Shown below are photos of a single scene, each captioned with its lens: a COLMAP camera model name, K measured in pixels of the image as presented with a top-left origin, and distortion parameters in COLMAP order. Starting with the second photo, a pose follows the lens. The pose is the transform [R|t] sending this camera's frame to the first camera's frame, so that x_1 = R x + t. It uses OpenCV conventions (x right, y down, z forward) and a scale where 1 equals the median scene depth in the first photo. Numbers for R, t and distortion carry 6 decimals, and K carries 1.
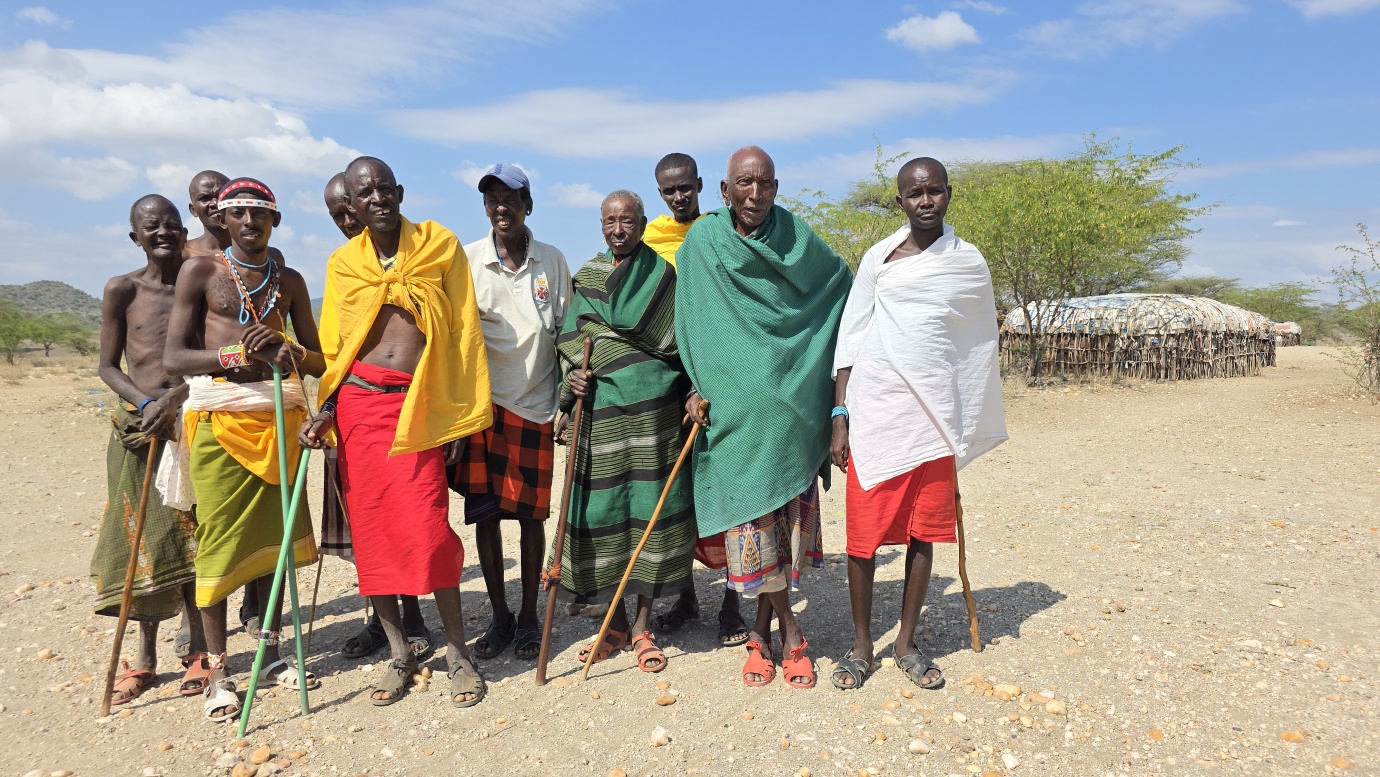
lens RADIAL K [[951.2, 0, 690.7], [0, 951.2, 390.4], [0, 0, 1]] dist [0.000589, -0.000123]
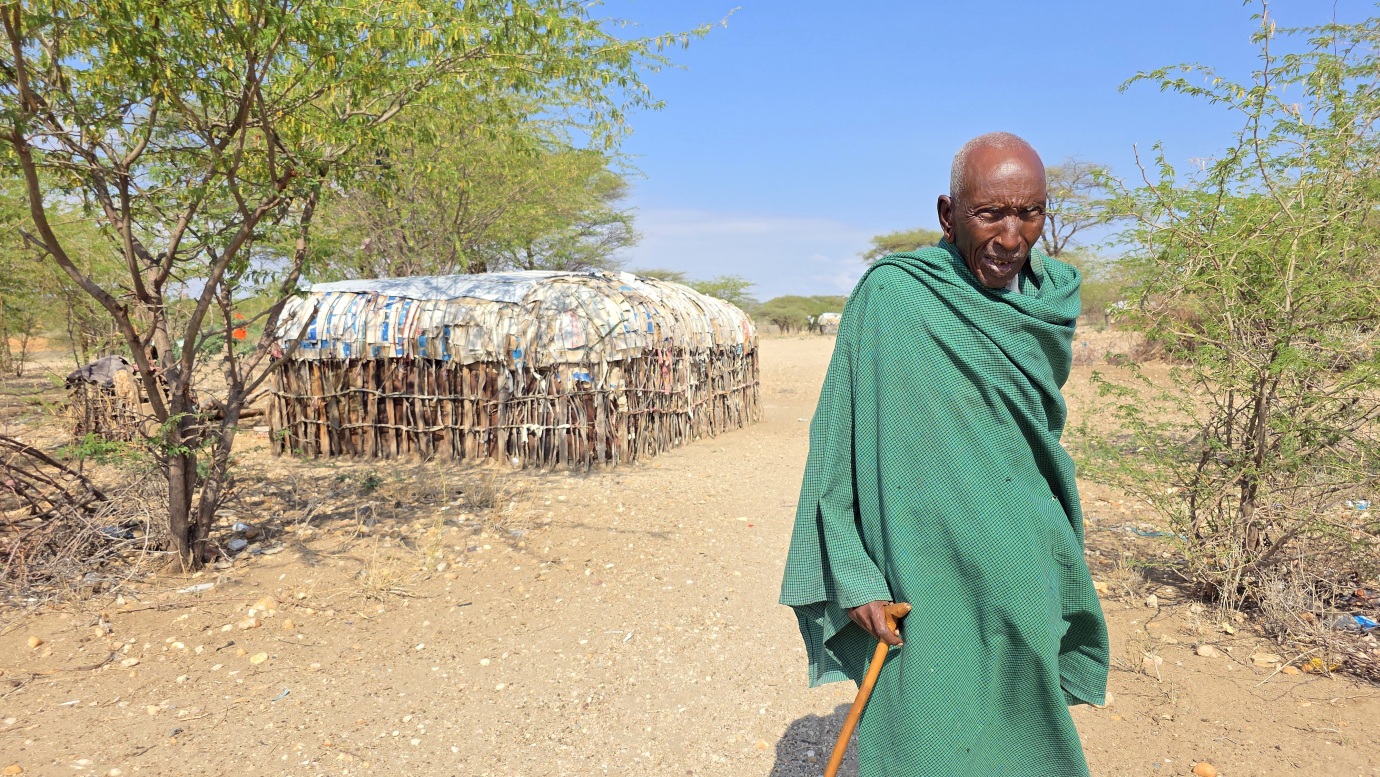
lens RADIAL K [[951.2, 0, 690.3], [0, 951.2, 386.7], [0, 0, 1]] dist [0.000589, -0.000123]
pose [[0.862064, -0.038542, 0.505332, 0.293729], [0.035467, 0.999247, 0.015708, -0.049908], [-0.505557, 0.004381, 0.862782, 0.566678]]
